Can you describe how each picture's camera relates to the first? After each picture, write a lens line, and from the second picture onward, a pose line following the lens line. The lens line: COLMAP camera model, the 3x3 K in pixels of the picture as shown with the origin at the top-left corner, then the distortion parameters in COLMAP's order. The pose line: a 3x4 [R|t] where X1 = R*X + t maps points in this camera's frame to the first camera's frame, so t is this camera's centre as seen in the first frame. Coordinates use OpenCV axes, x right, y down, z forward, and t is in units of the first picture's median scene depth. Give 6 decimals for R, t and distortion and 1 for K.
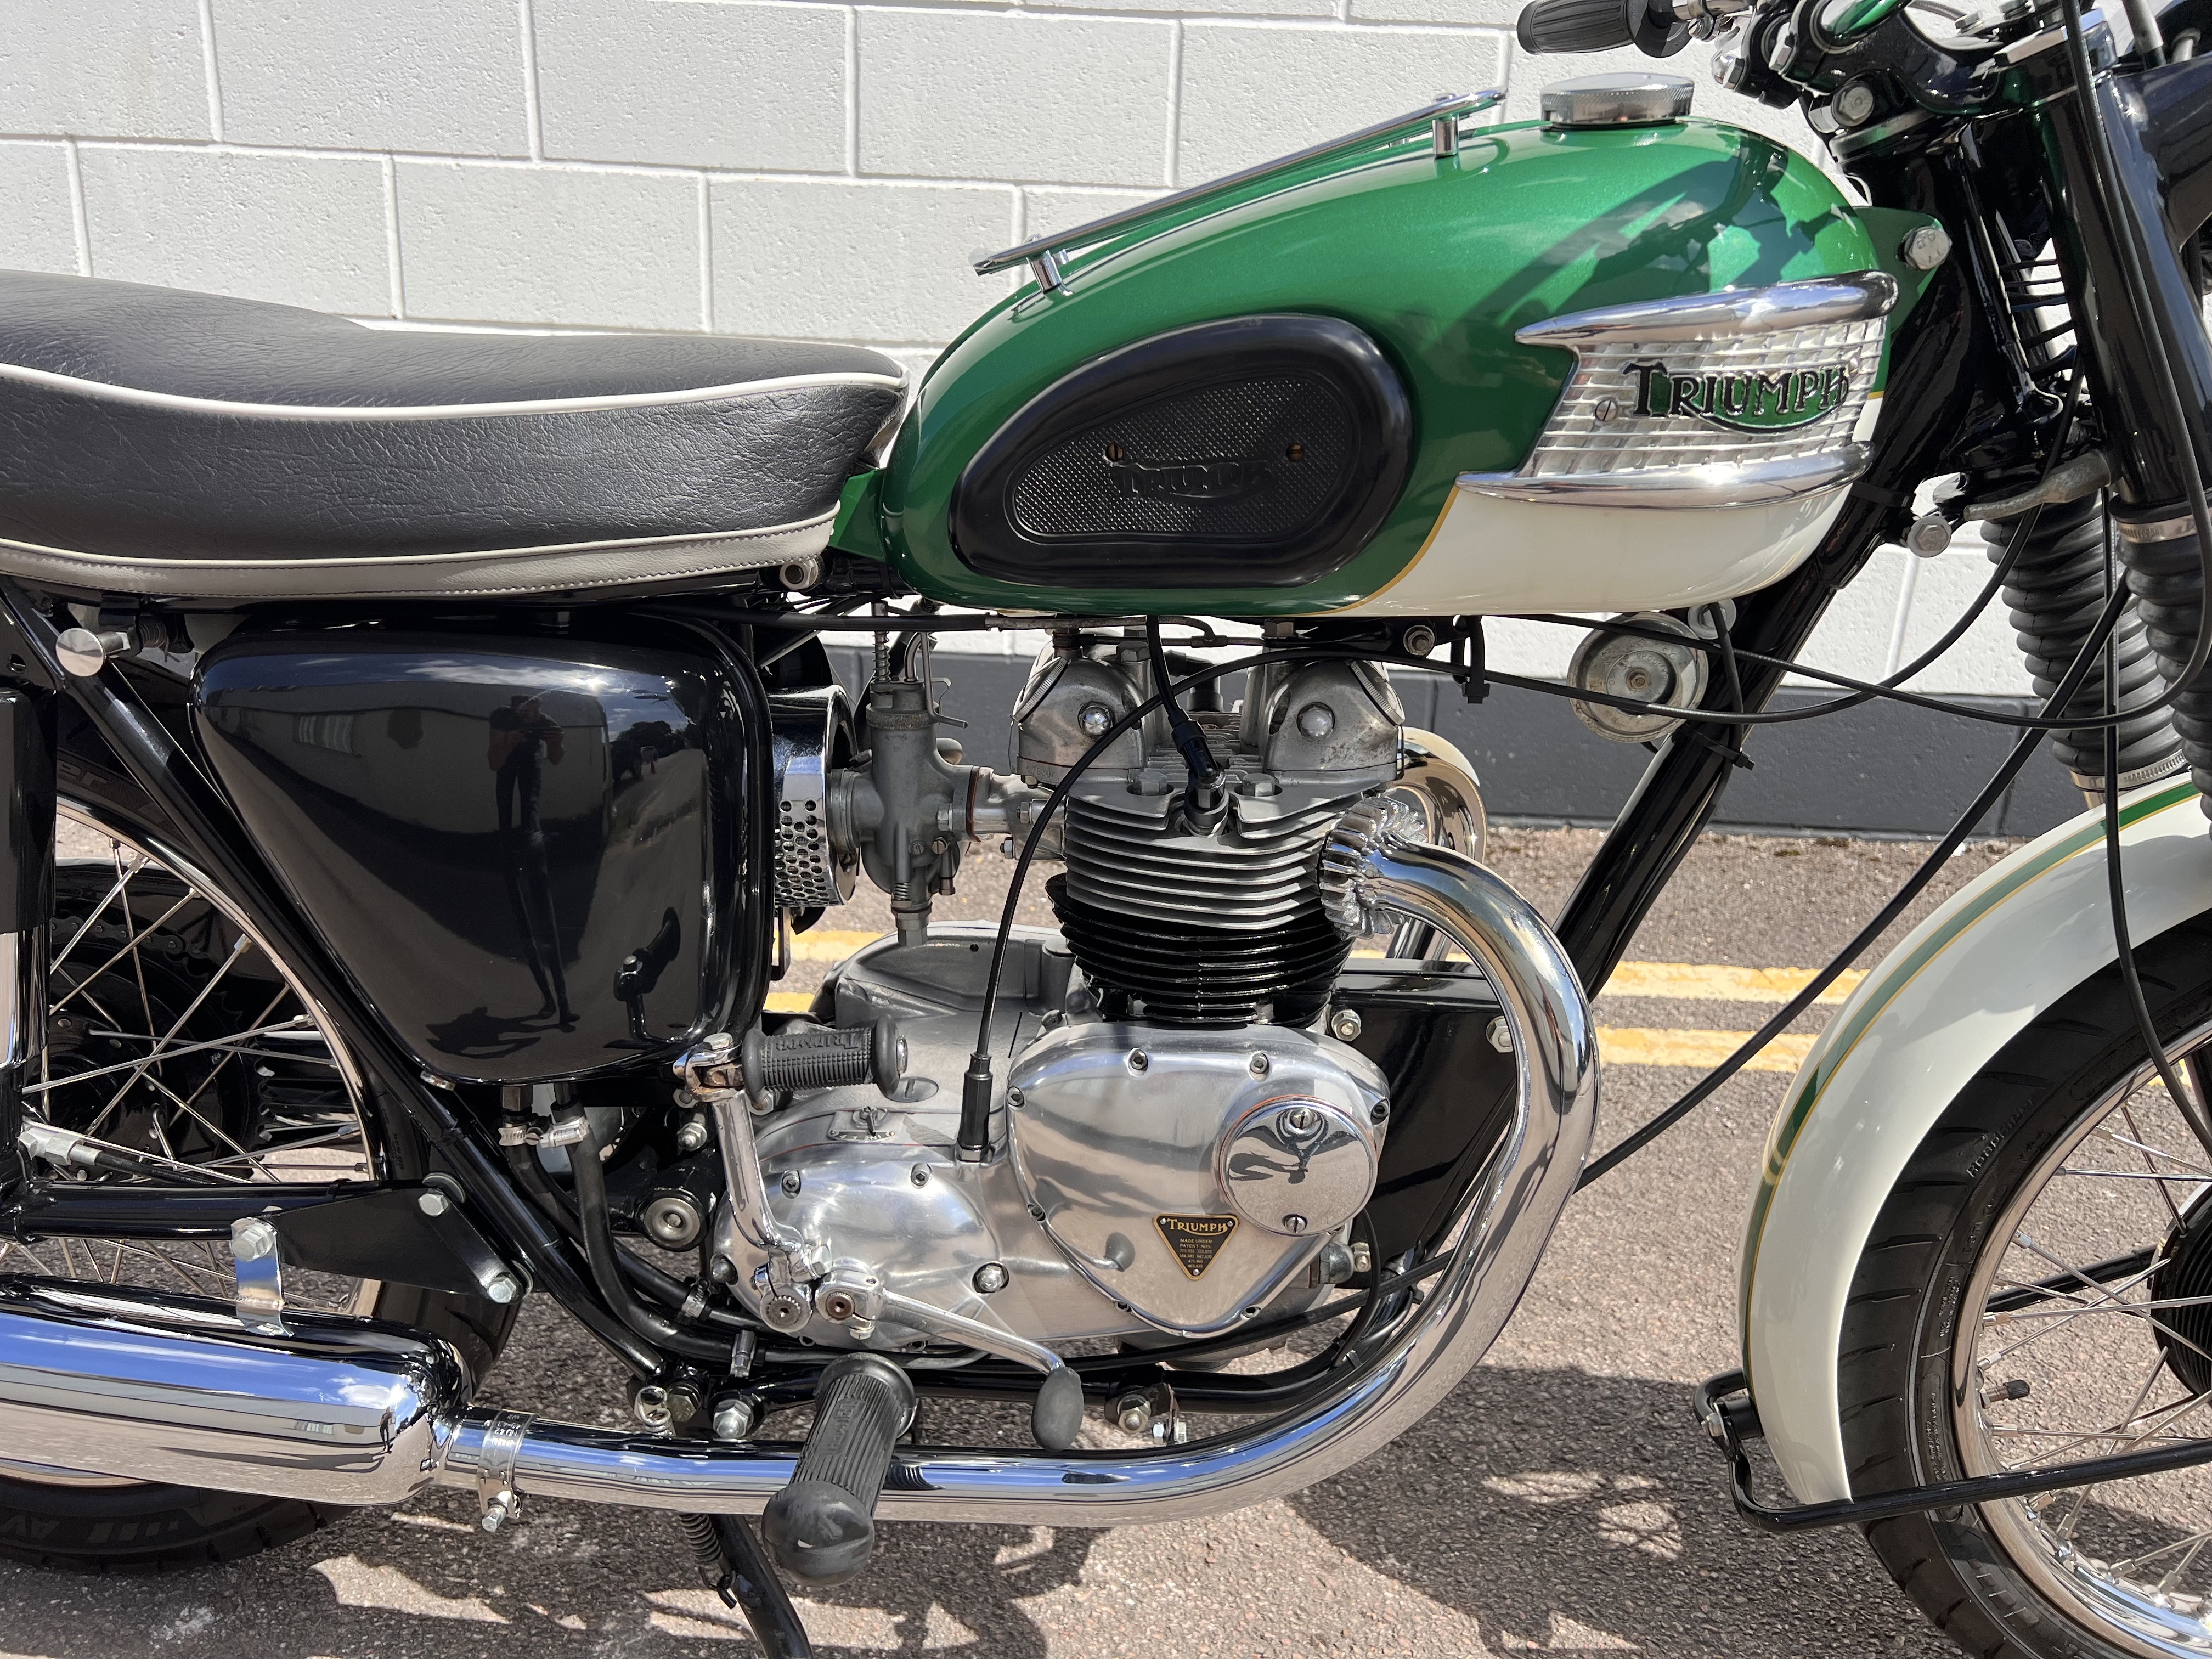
lens RADIAL K [[1668.2, 0, 1096.2], [0, 1668.2, 842.6], [0, 0, 1]] dist [0.042456, -0.052965]
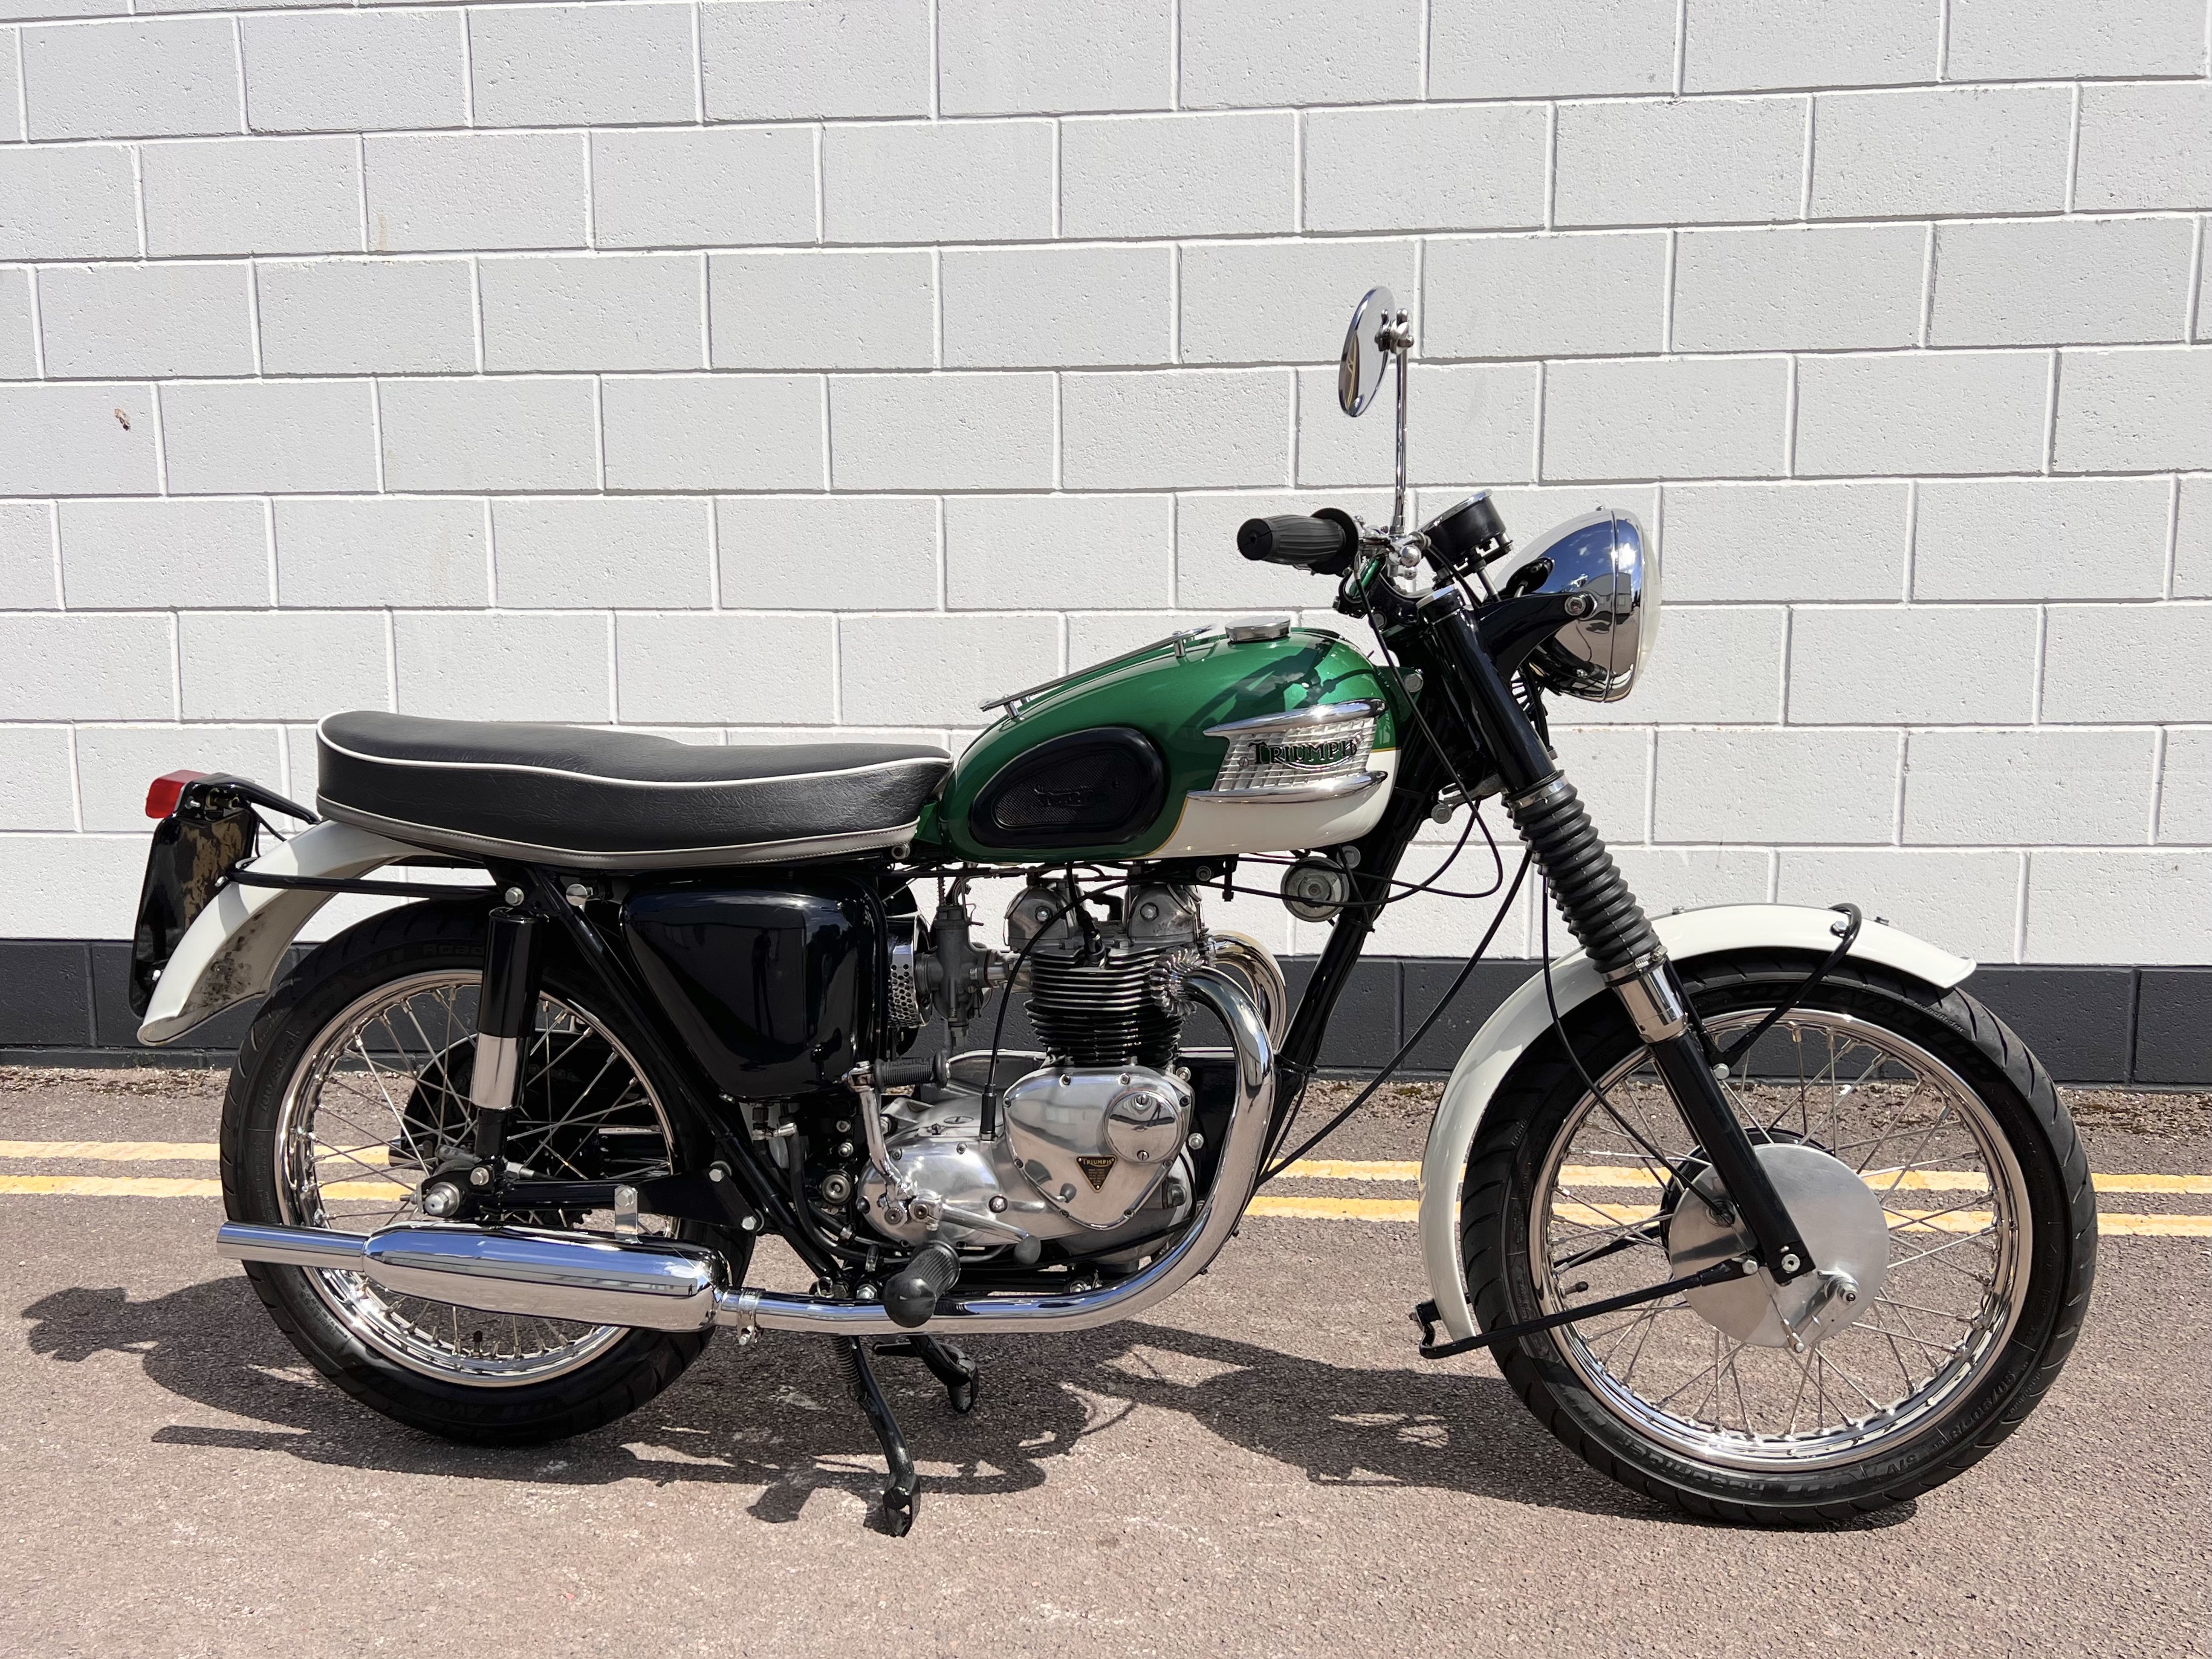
lens RADIAL K [[1832.6, 0, 1078.9], [0, 1832.6, 901.1], [0, 0, 1]] dist [0.045480, -0.046260]
pose [[0.996299, -0.033682, -0.079078, 0.199475], [0.018977, 0.983516, -0.179821, 0.282056], [0.083831, 0.177655, 0.980516, -1.083458]]
